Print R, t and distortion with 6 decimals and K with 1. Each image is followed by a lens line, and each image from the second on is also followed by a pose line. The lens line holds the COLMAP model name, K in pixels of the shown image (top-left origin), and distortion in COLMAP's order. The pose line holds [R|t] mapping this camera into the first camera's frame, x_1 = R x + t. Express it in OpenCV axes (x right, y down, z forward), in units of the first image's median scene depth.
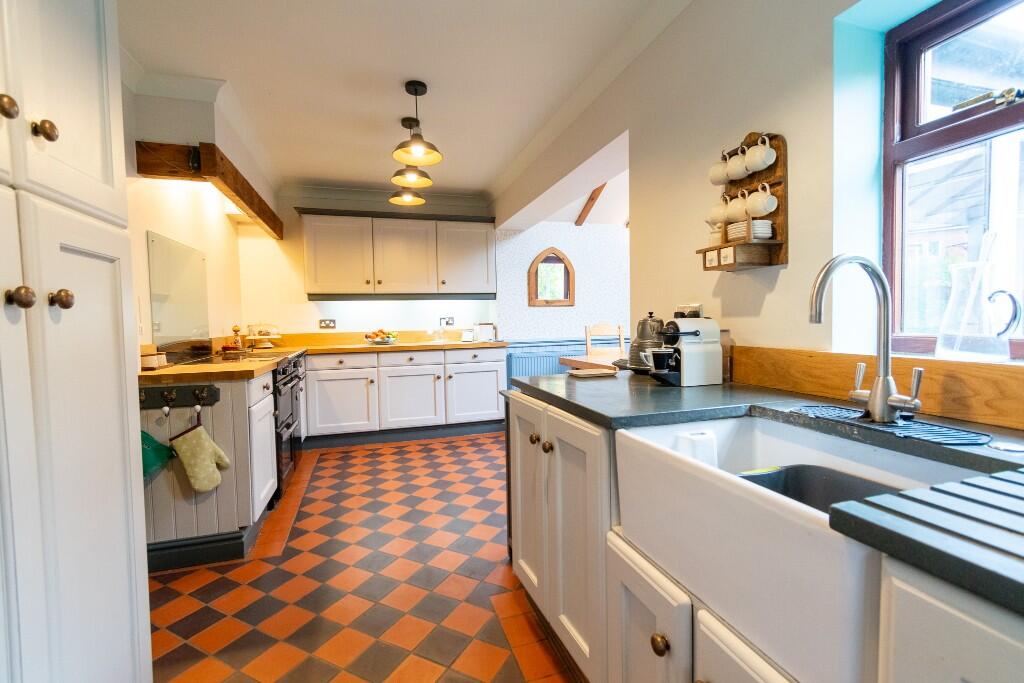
lens RADIAL K [[450.6, 0, 513.8], [0, 450.6, 337.2], [0, 0, 1]] dist [0.001494, 0.000076]
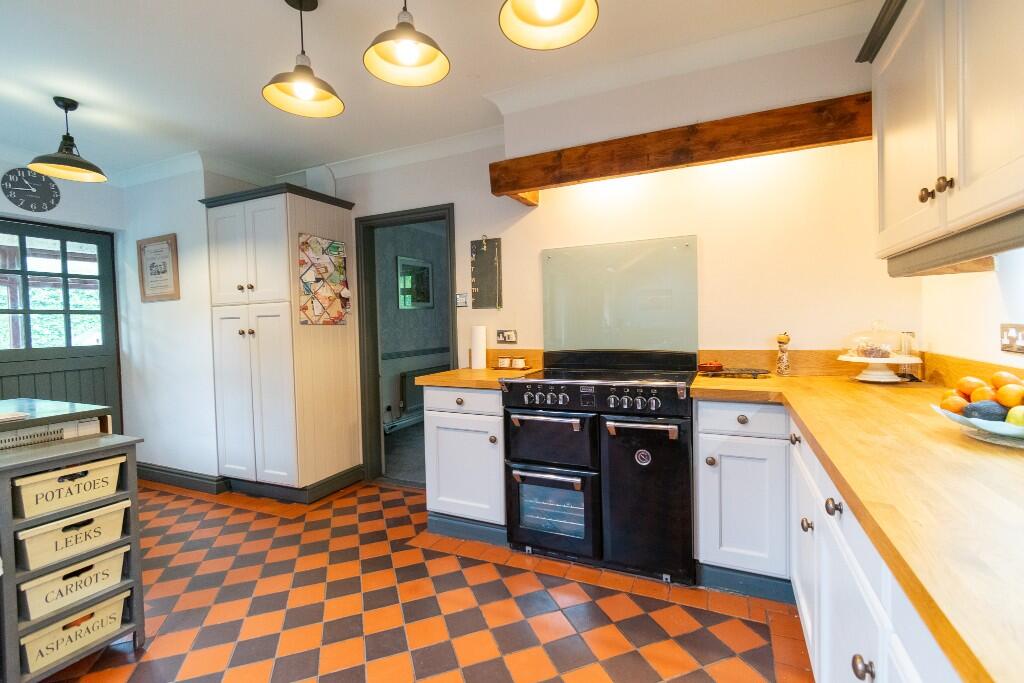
lens RADIAL K [[450.6, 0, 513.8], [0, 450.6, 337.2], [0, 0, 1]] dist [0.001494, 0.000076]
pose [[-0.674726, 0.057182, -0.735850, 0.052318], [0.007528, 0.997476, 0.070611, -0.057029], [0.738030, 0.042104, -0.673453, 0.994918]]
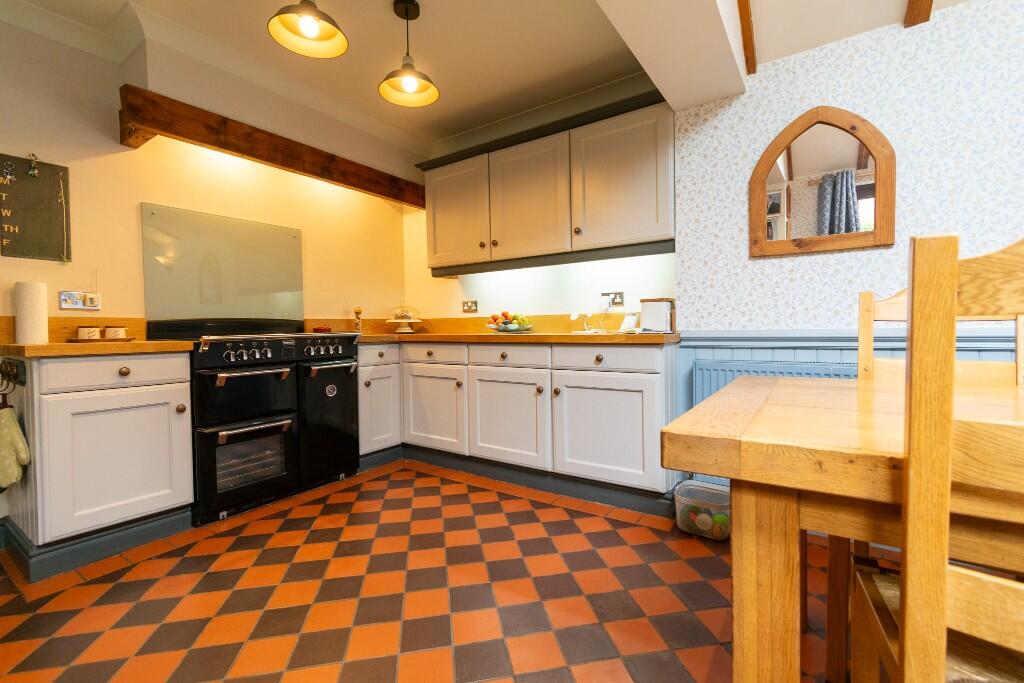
lens RADIAL K [[450.6, 0, 513.8], [0, 450.6, 337.2], [0, 0, 1]] dist [0.001494, 0.000076]
pose [[0.615830, 0.029245, -0.787336, 0.272060], [-0.027735, 0.999496, 0.015433, 0.010854], [0.787390, 0.012333, 0.616331, 0.596526]]
